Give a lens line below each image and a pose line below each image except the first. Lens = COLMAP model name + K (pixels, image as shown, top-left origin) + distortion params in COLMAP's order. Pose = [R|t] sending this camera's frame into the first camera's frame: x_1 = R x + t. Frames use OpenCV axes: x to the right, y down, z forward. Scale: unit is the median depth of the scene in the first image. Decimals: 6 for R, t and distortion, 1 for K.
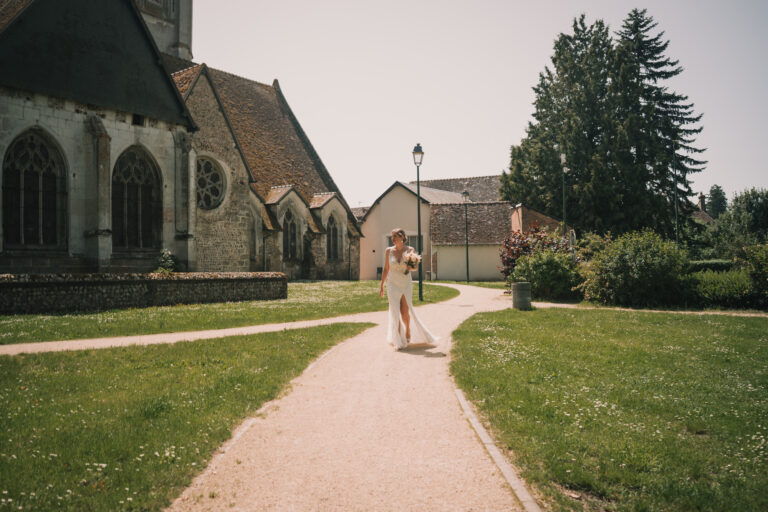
lens RADIAL K [[614.6, 0, 384.0], [0, 614.6, 256.0], [0, 0, 1]] dist [-0.097408, 0.066283]
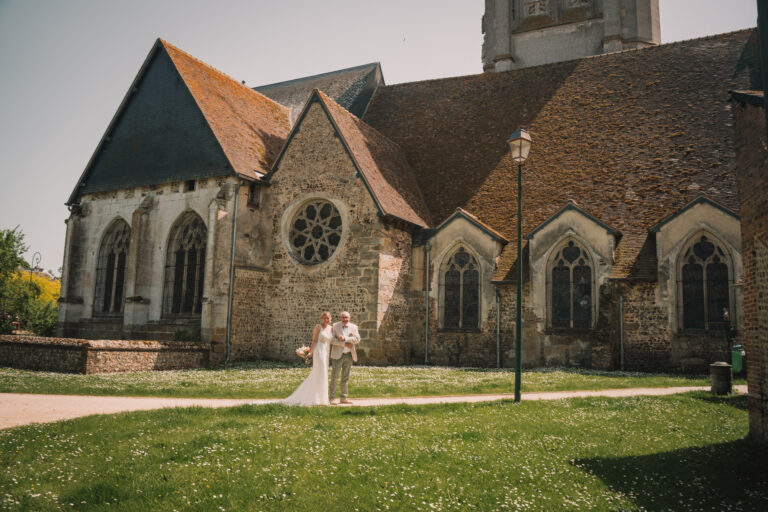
lens RADIAL K [[614.6, 0, 384.0], [0, 614.6, 256.0], [0, 0, 1]] dist [-0.097408, 0.066283]
pose [[0.126318, -0.119305, -0.984789, 0.488036], [-0.006531, 0.992620, -0.121091, 0.008195], [0.991968, 0.021728, 0.124606, 0.953895]]
